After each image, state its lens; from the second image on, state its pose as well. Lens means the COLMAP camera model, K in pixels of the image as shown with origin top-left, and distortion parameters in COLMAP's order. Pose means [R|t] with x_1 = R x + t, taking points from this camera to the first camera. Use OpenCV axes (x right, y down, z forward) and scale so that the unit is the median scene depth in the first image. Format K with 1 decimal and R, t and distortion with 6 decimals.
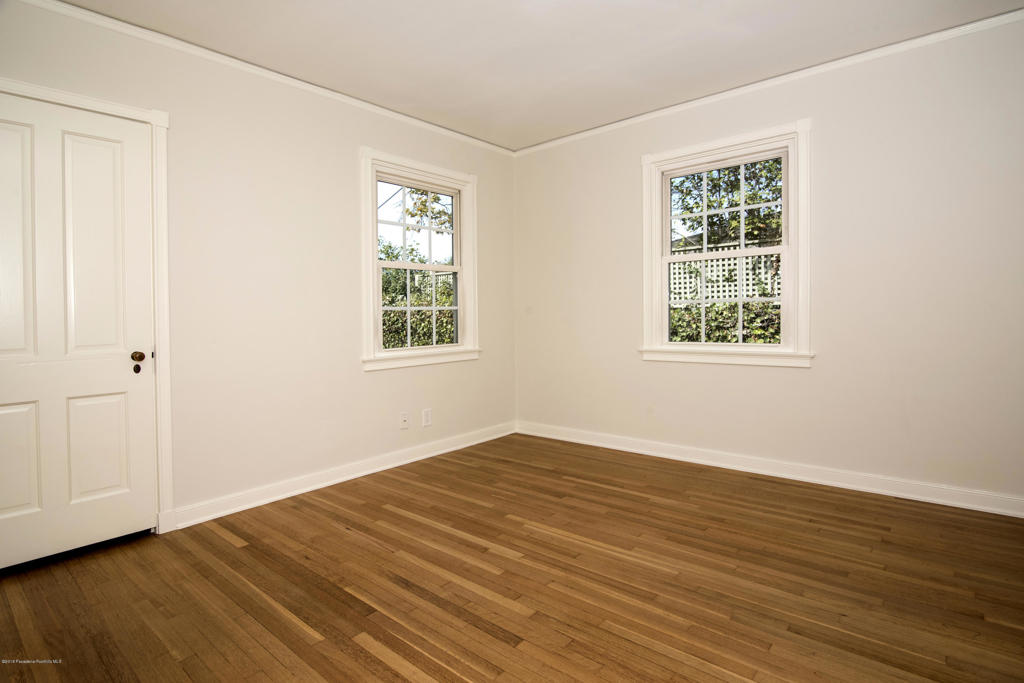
lens RADIAL K [[519.1, 0, 508.4], [0, 519.1, 311.1], [0, 0, 1]] dist [-0.013592, -0.000716]
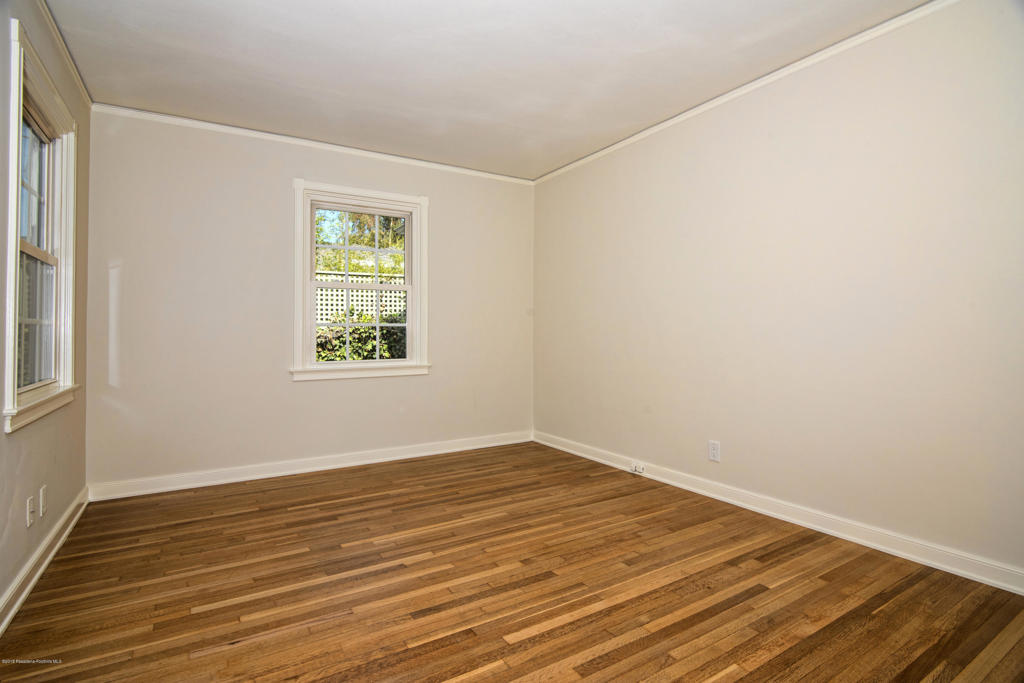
lens RADIAL K [[501.3, 0, 512.0], [0, 501.3, 341.5], [0, 0, 1]] dist [-0.021364, -0.000527]
pose [[0.303316, 0.002640, 0.952887, -0.842832], [-0.007029, 0.999975, -0.000533, 0.023799], [-0.952864, -0.006536, 0.303327, 0.473701]]
